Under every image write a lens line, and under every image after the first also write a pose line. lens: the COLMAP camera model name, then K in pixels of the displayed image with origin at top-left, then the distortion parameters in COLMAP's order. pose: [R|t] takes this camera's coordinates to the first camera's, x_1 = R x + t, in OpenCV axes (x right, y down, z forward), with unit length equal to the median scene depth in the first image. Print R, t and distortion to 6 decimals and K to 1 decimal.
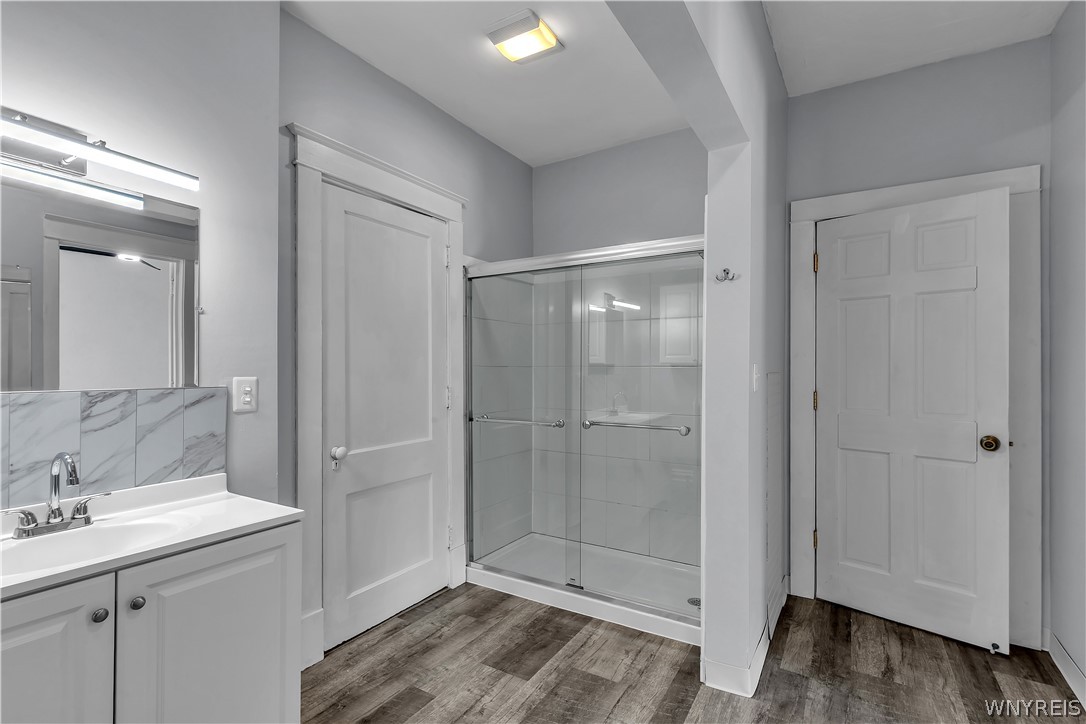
lens RADIAL K [[498.9, 0, 543.4], [0, 498.9, 368.3], [0, 0, 1]] dist [0.002336, -0.000659]
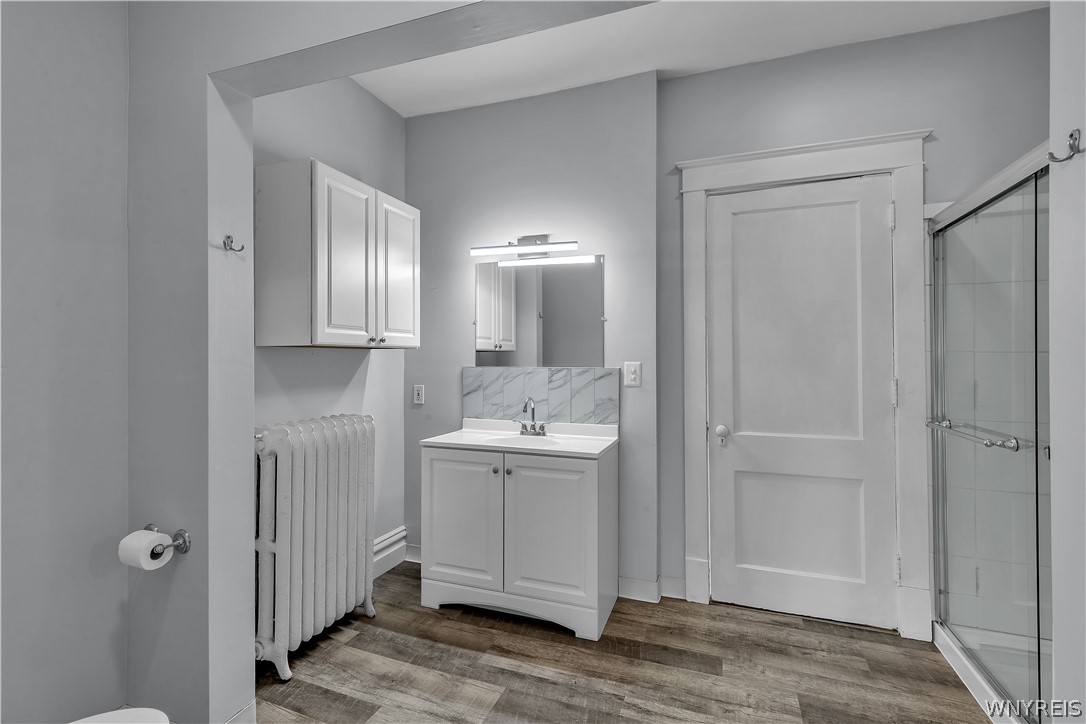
lens RADIAL K [[498.9, 0, 541.9], [0, 498.9, 356.3], [0, 0, 1]] dist [0.002336, -0.000659]
pose [[0.199741, -0.009091, -0.979807, 0.672036], [0.000195, 0.999957, -0.009238, 0.012997], [0.979849, 0.001654, 0.199734, 0.408271]]
